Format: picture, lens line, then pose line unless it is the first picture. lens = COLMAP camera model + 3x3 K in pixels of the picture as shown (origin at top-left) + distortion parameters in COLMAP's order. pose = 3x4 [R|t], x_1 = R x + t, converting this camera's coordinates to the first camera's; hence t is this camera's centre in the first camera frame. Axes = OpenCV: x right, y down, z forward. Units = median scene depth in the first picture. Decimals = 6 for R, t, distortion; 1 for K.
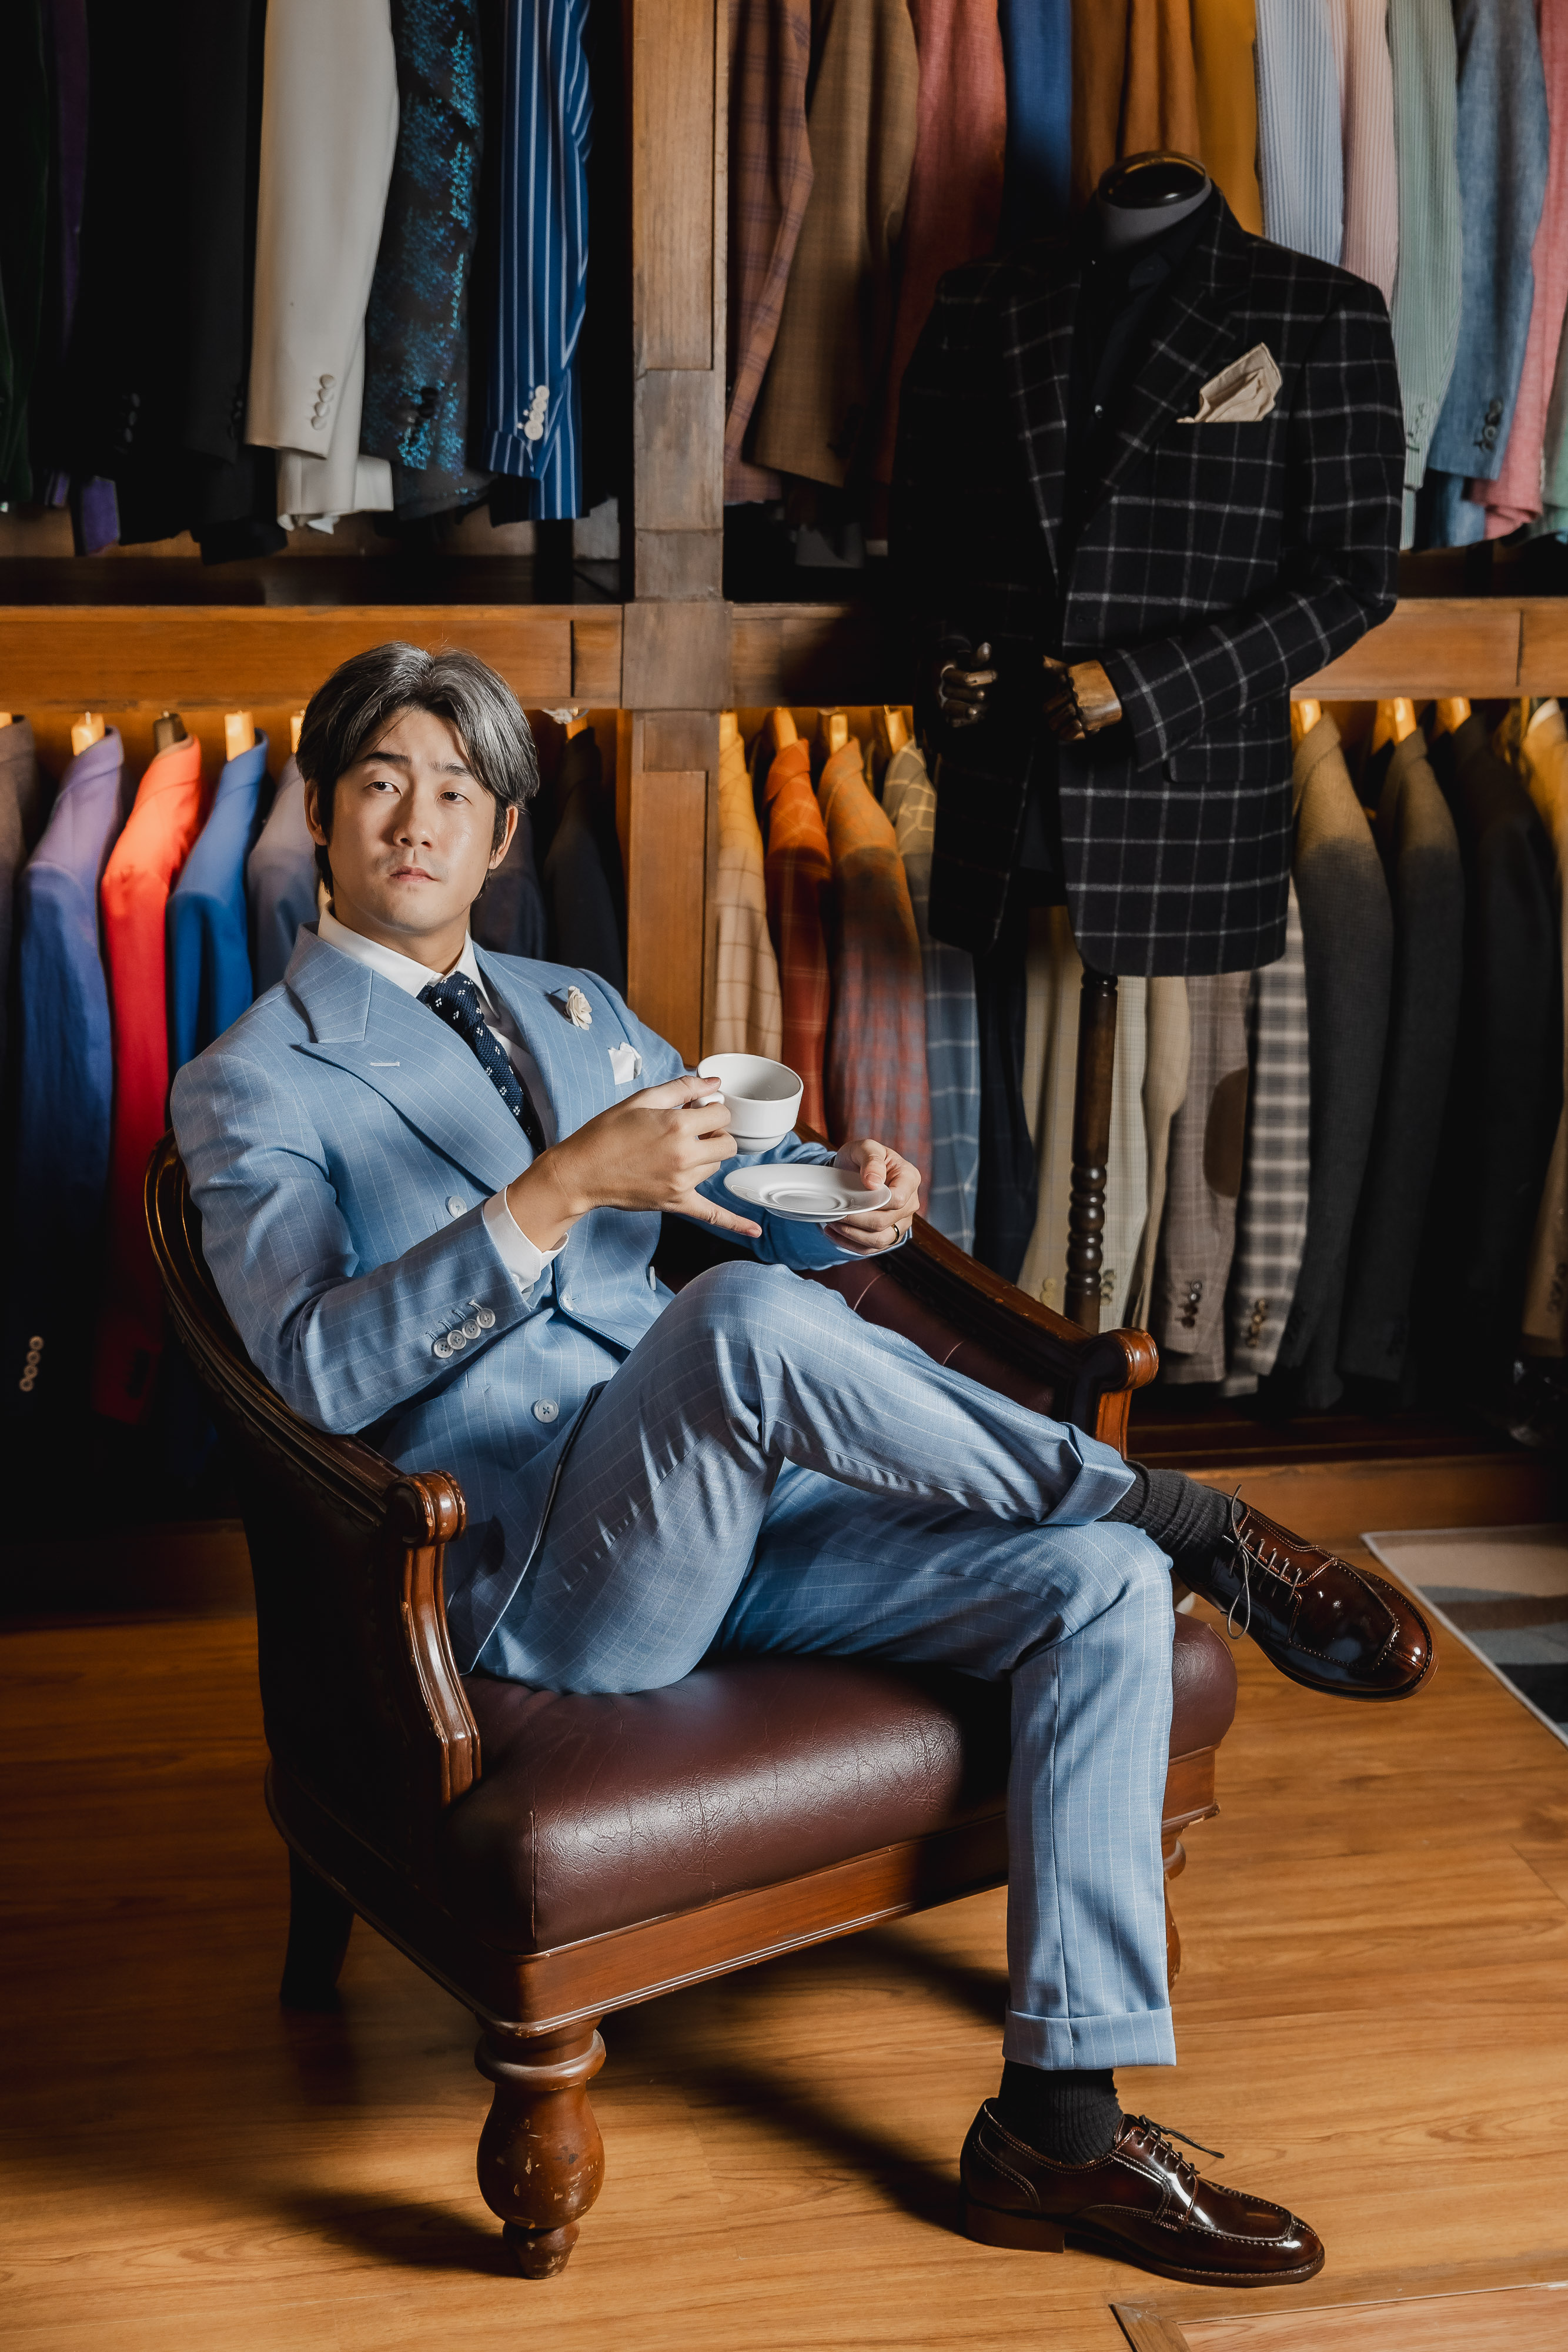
lens RADIAL K [[3400.8, 0, 768.3], [0, 3400.8, 1192.2], [0, 0, 1]] dist [0.039207, 0.000000]
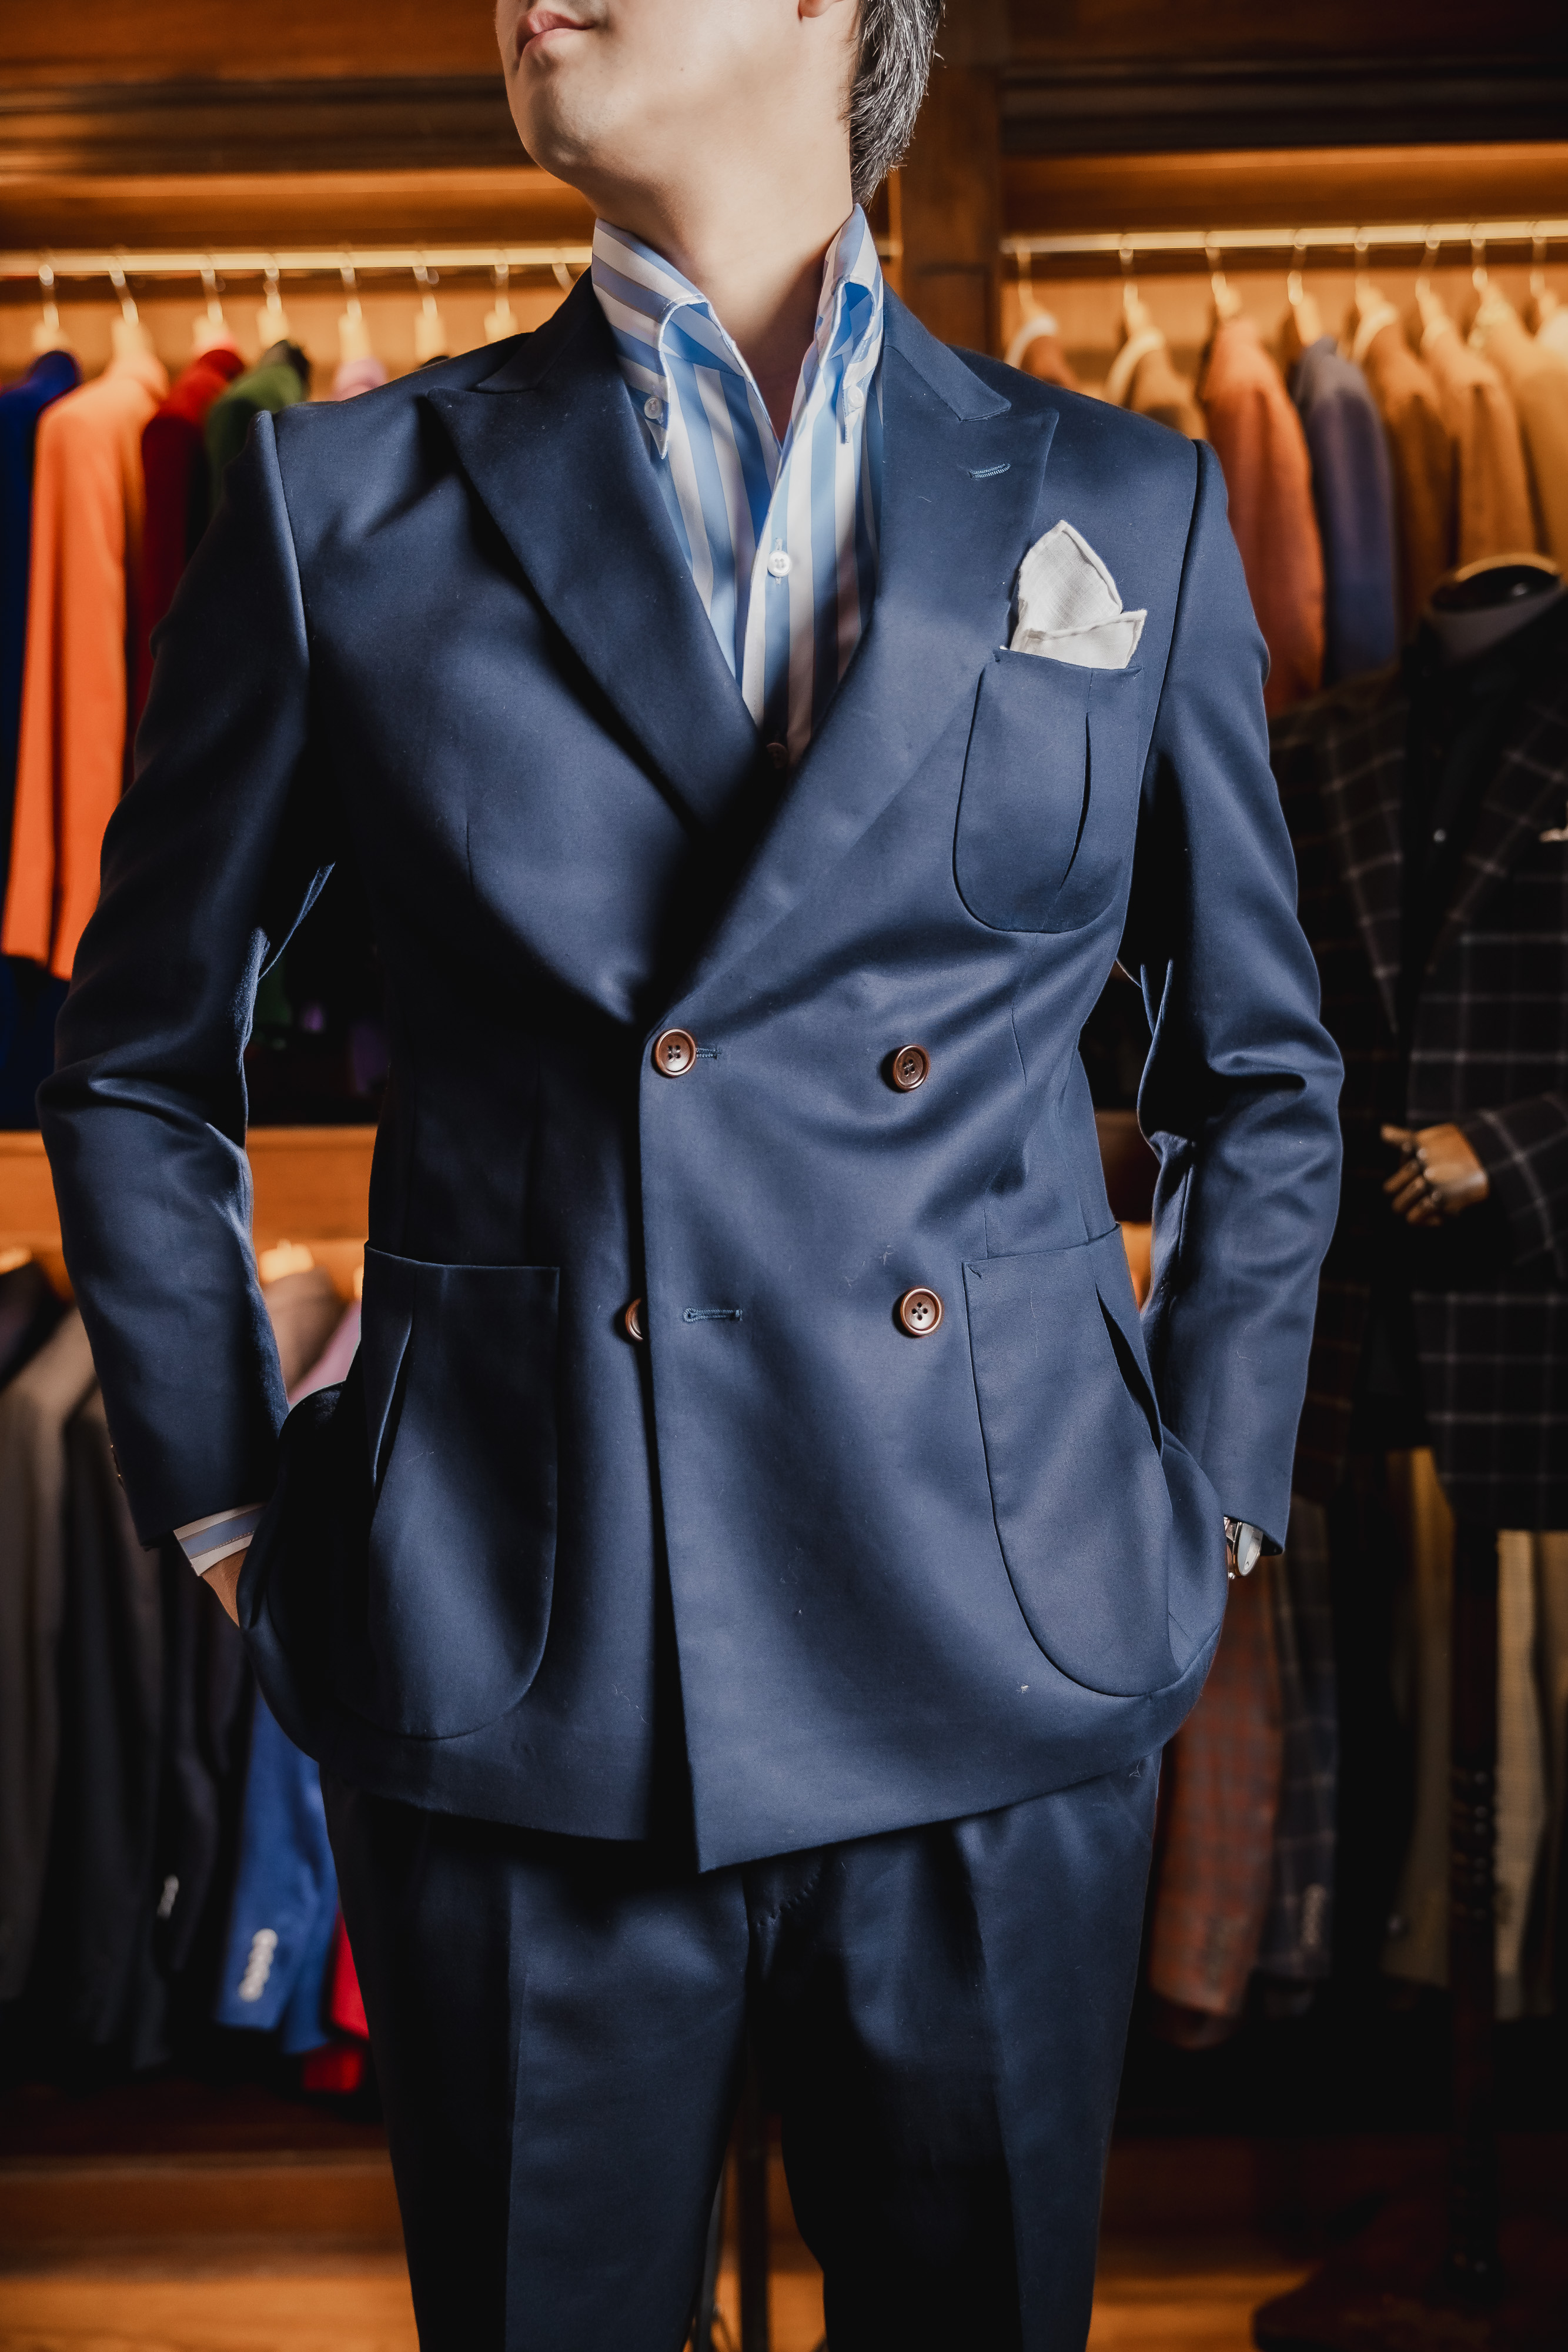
lens RADIAL K [[2207.5, 0, 789.7], [0, 2207.5, 1192.7], [0, 0, 1]] dist [-0.016870, 0.000000]
pose [[0.979593, -0.024745, -0.199461, 0.044534], [-0.018985, 0.976564, -0.214388, -0.027150], [0.200092, 0.213800, 0.956166, 0.453852]]
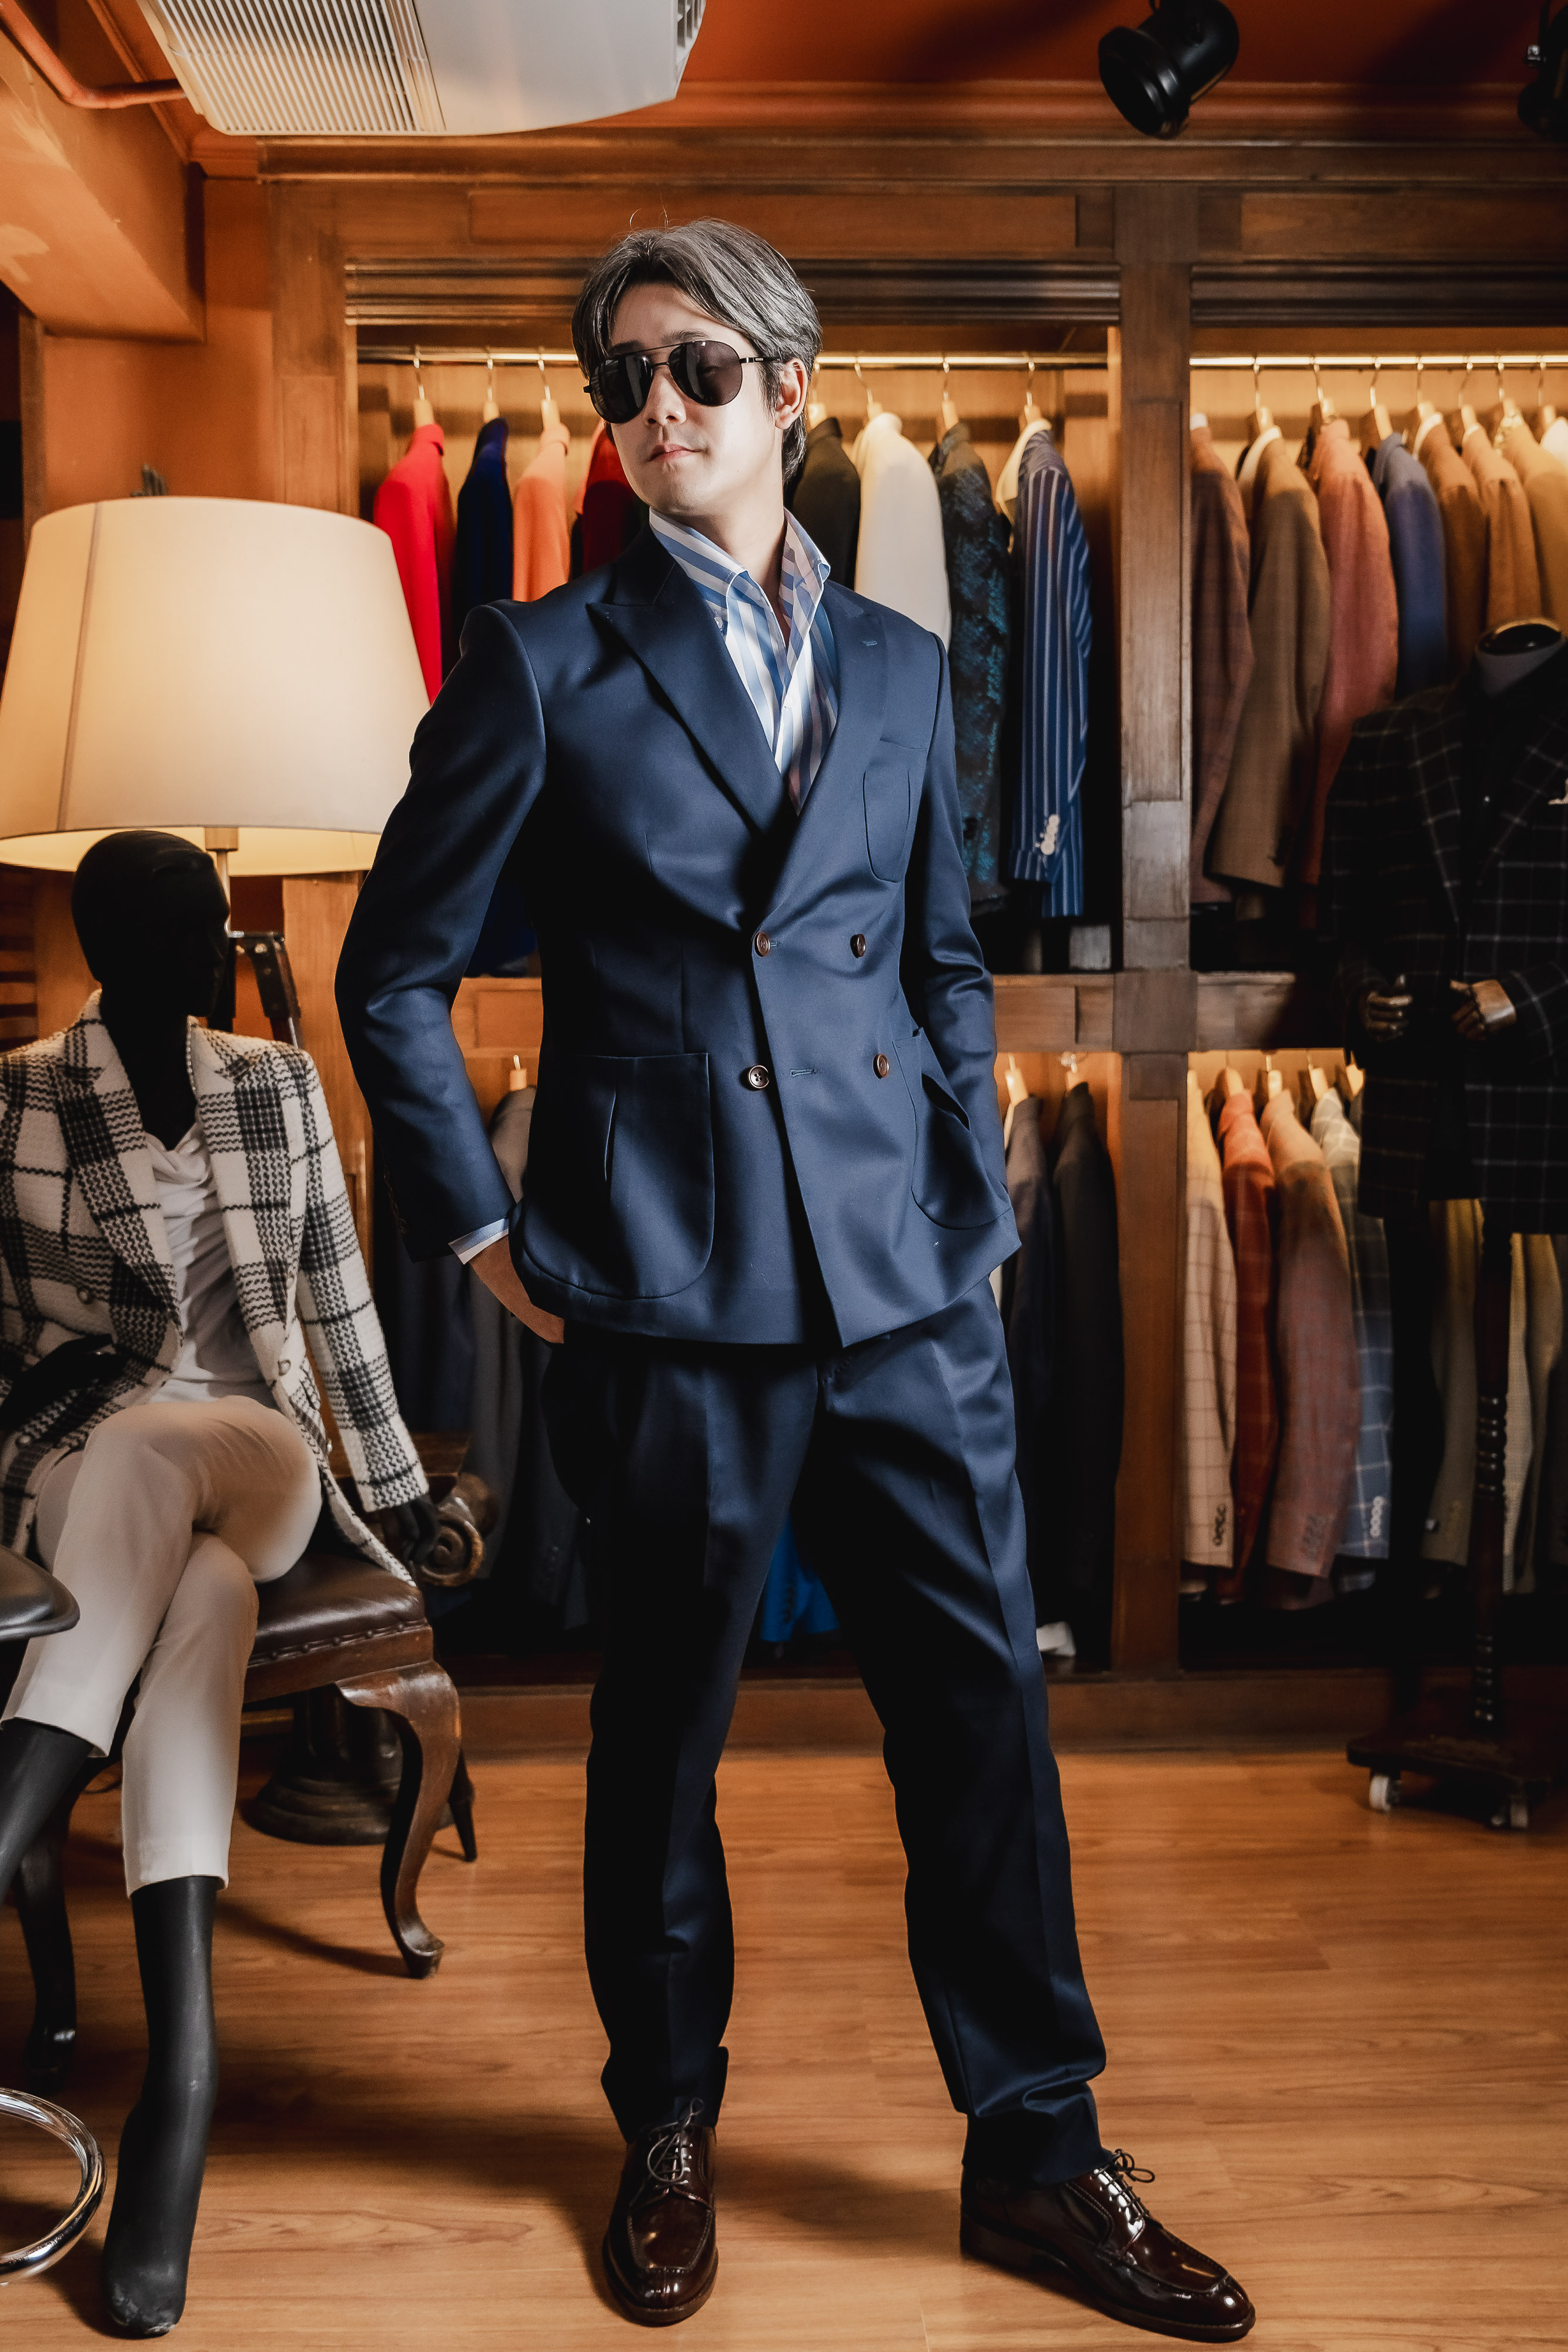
lens RADIAL K [[2375.2, 0, 785.1], [0, 2375.2, 1153.2], [0, 0, 1]] dist [-0.025157, 0.000000]
pose [[0.987964, -0.012552, -0.154175, -0.028722], [-0.016467, 0.982504, -0.185513, 0.073108], [0.153806, 0.185819, 0.970472, 0.095987]]
